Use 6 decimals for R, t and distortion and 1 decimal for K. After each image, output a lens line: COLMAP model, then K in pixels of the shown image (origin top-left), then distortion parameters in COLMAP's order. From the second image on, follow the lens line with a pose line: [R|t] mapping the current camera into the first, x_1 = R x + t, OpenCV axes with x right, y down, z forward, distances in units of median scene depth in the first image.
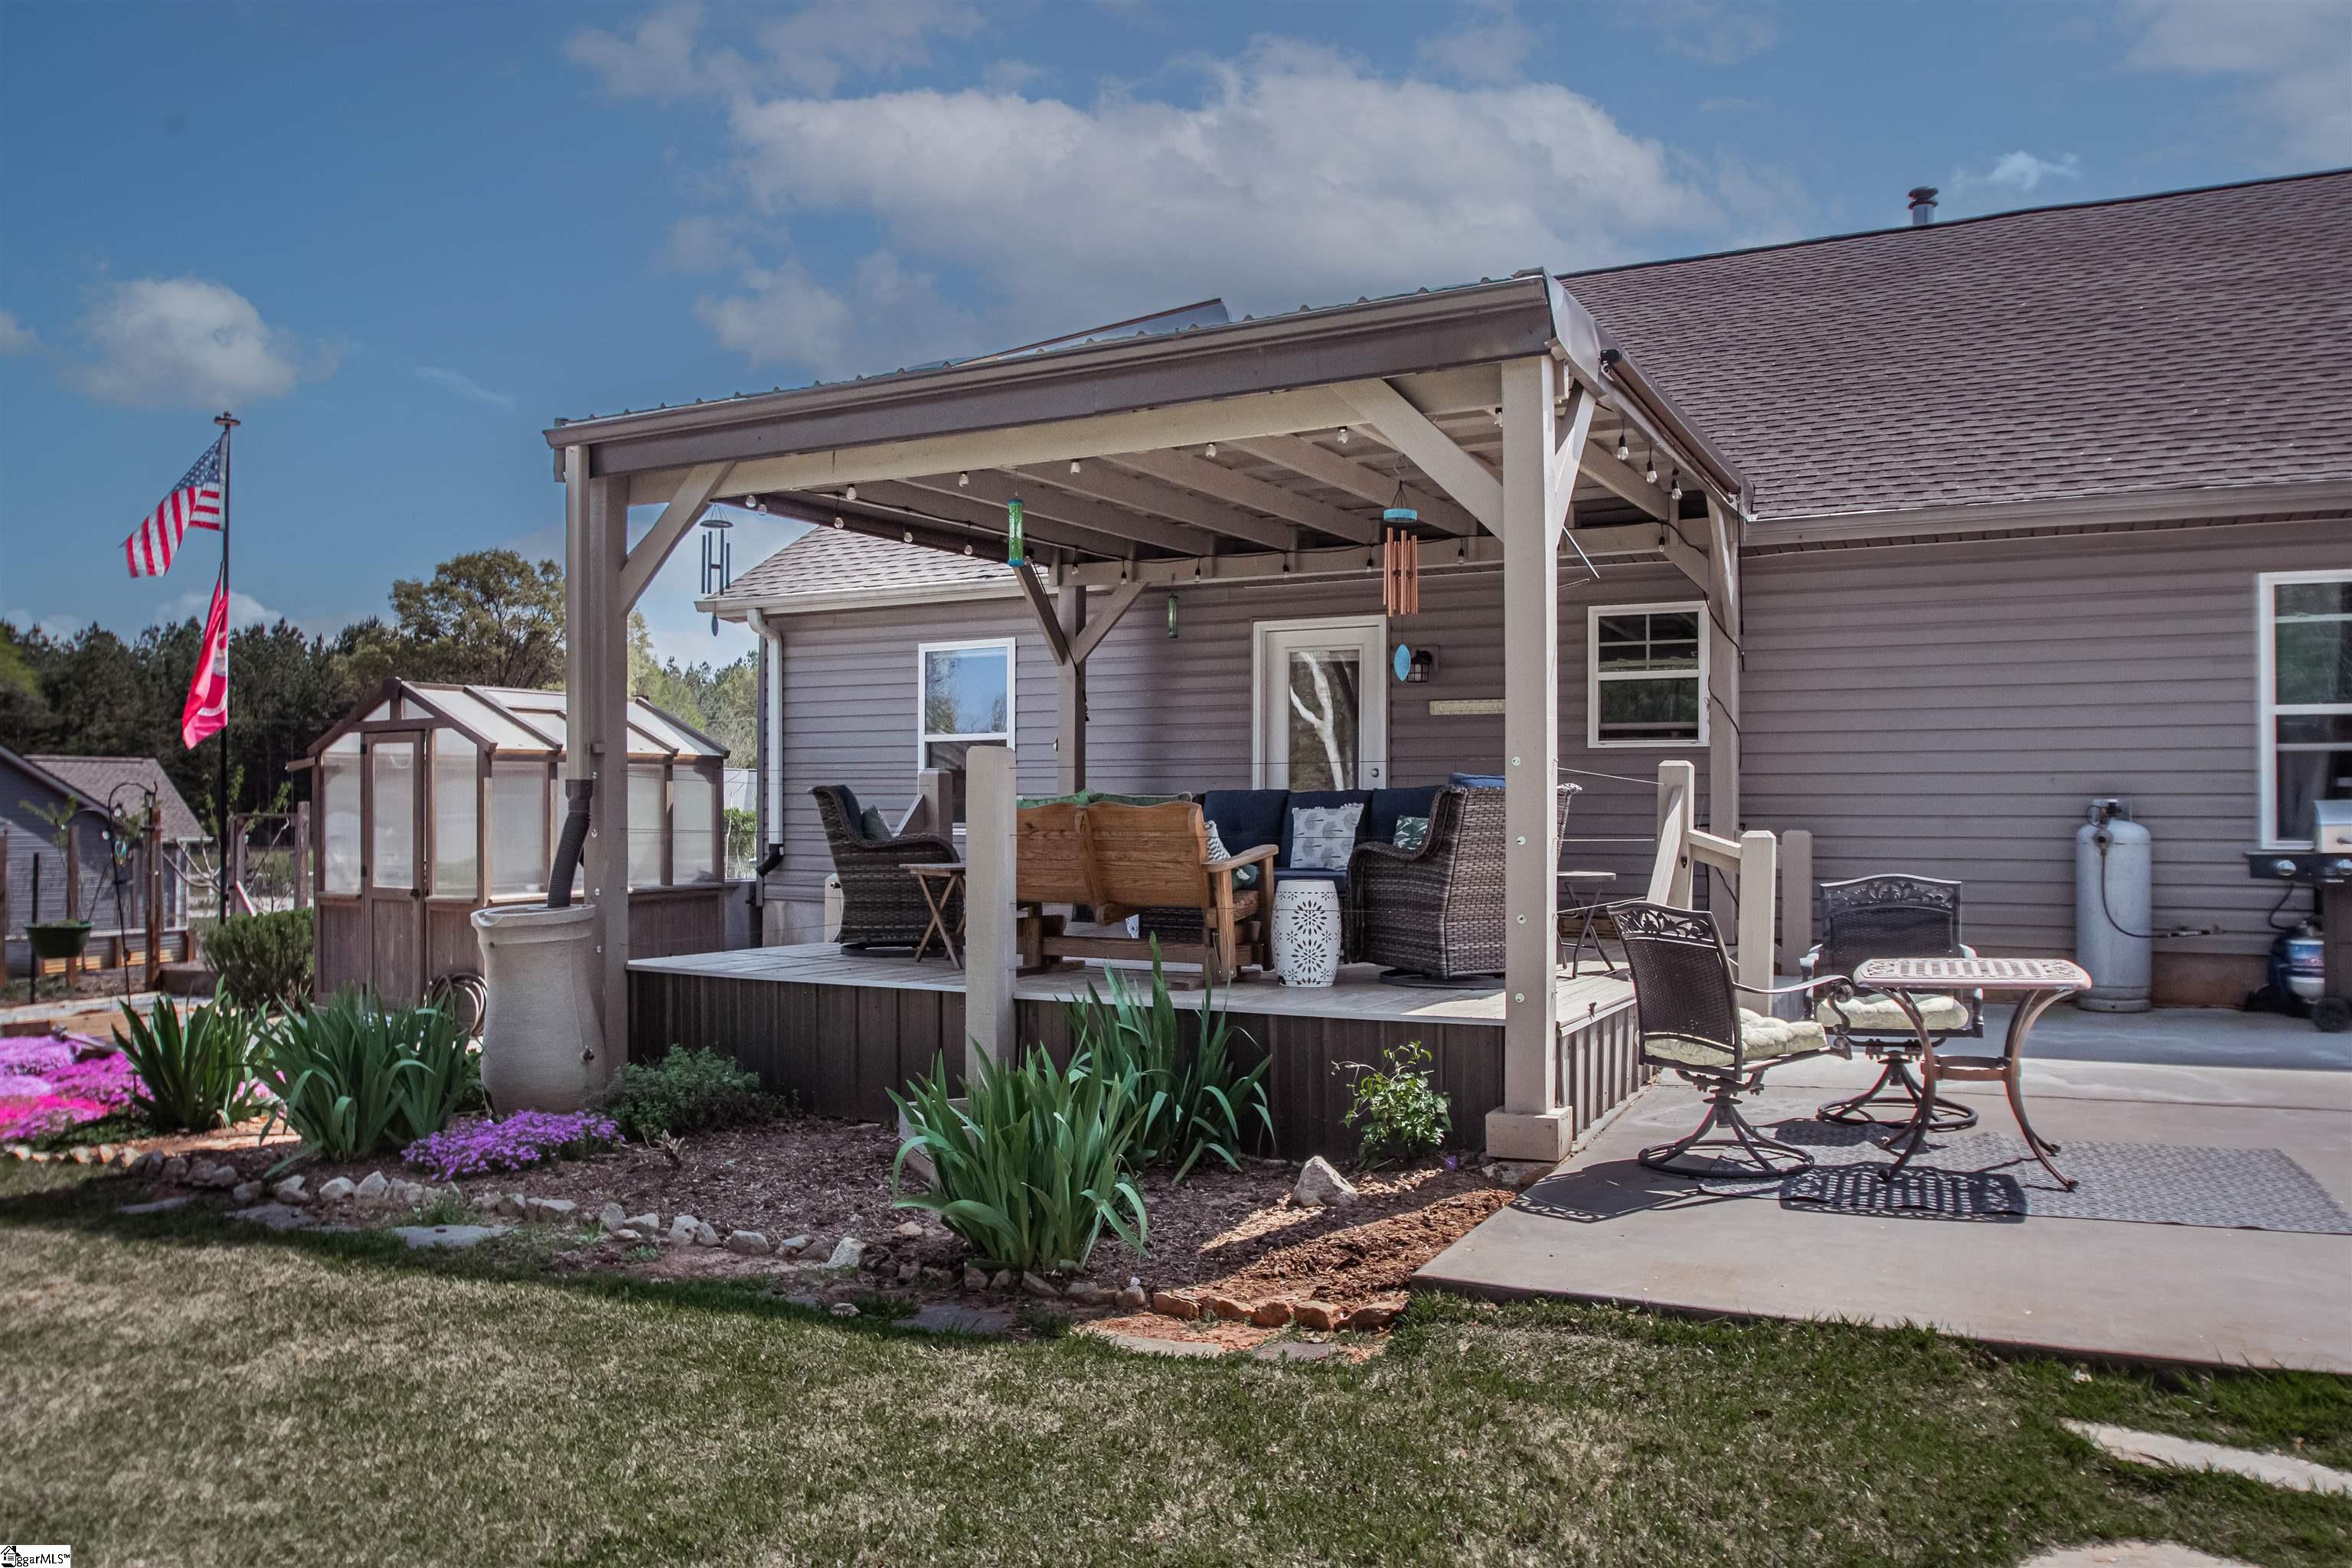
lens RADIAL K [[1649.6, 0, 1176.0], [0, 1649.6, 784.0], [0, 0, 1]] dist [-0.055175, 0.000721]
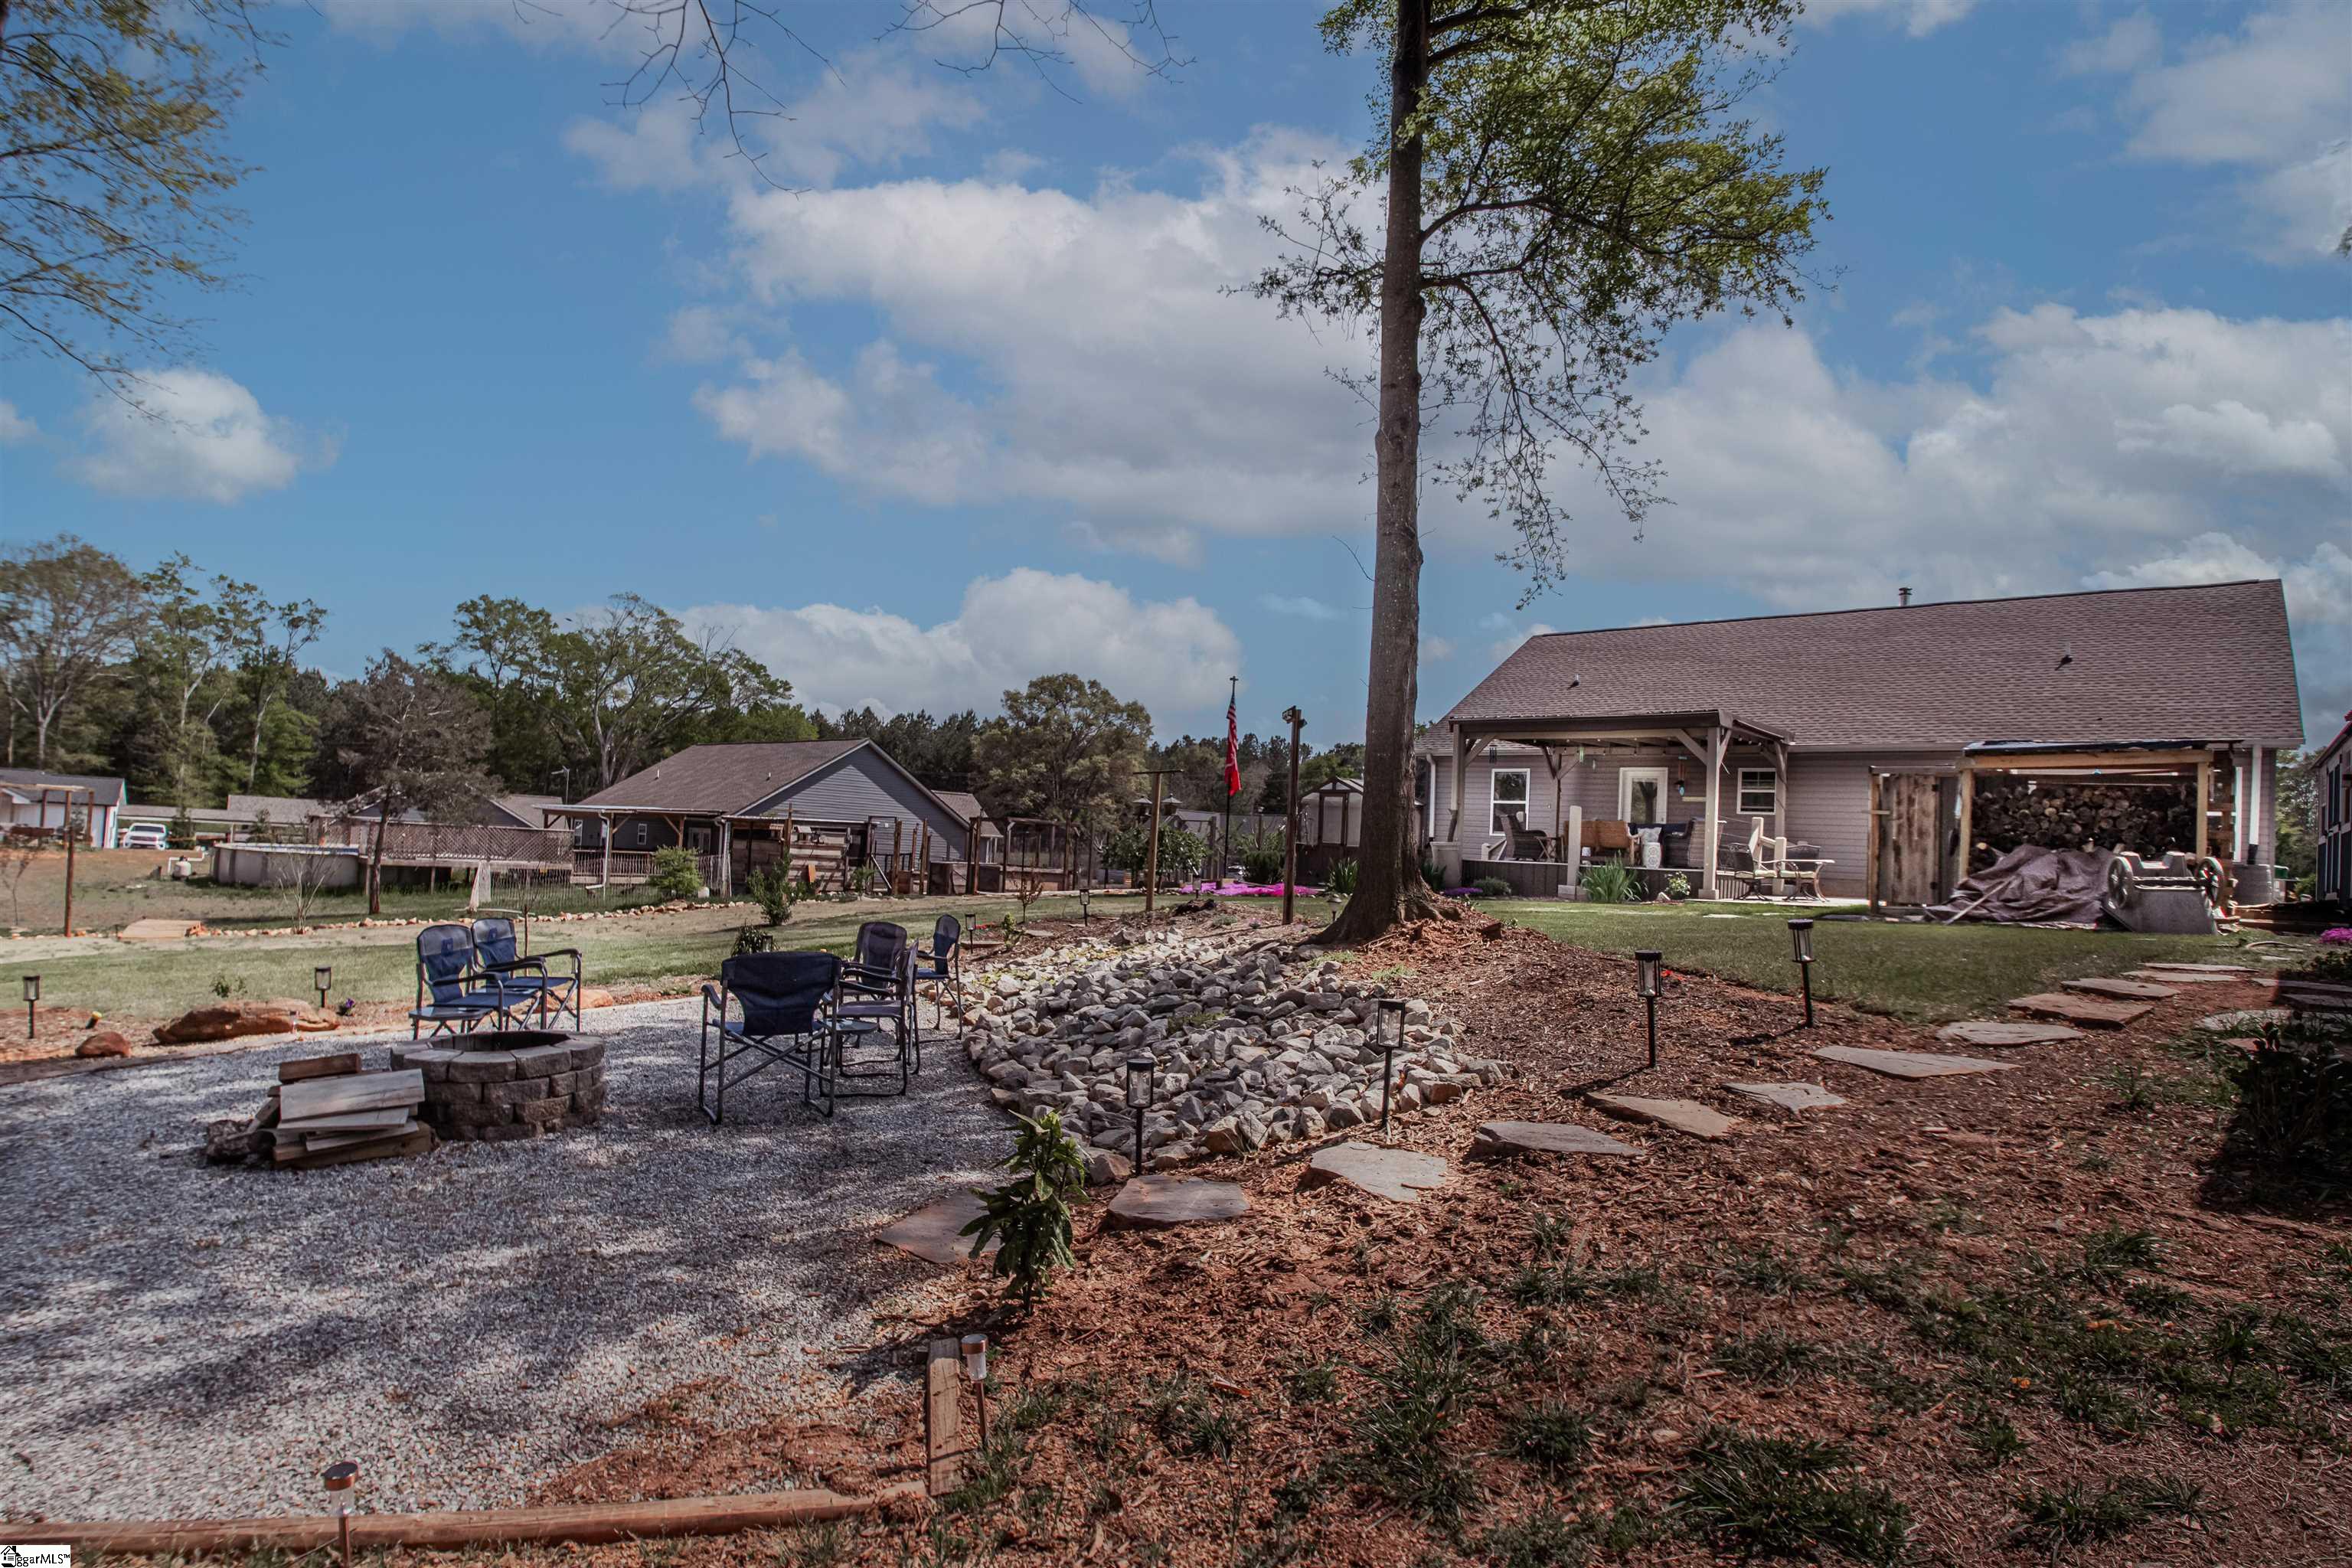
lens RADIAL K [[1294.2, 0, 1176.0], [0, 1294.2, 784.0], [0, 0, 1]] dist [0.004218, 0.000336]
pose [[0.978825, 0.036830, -0.201357, -0.296104], [-0.044984, 0.998336, -0.036070, 0.058264], [0.199694, 0.044364, 0.978854, -1.612020]]
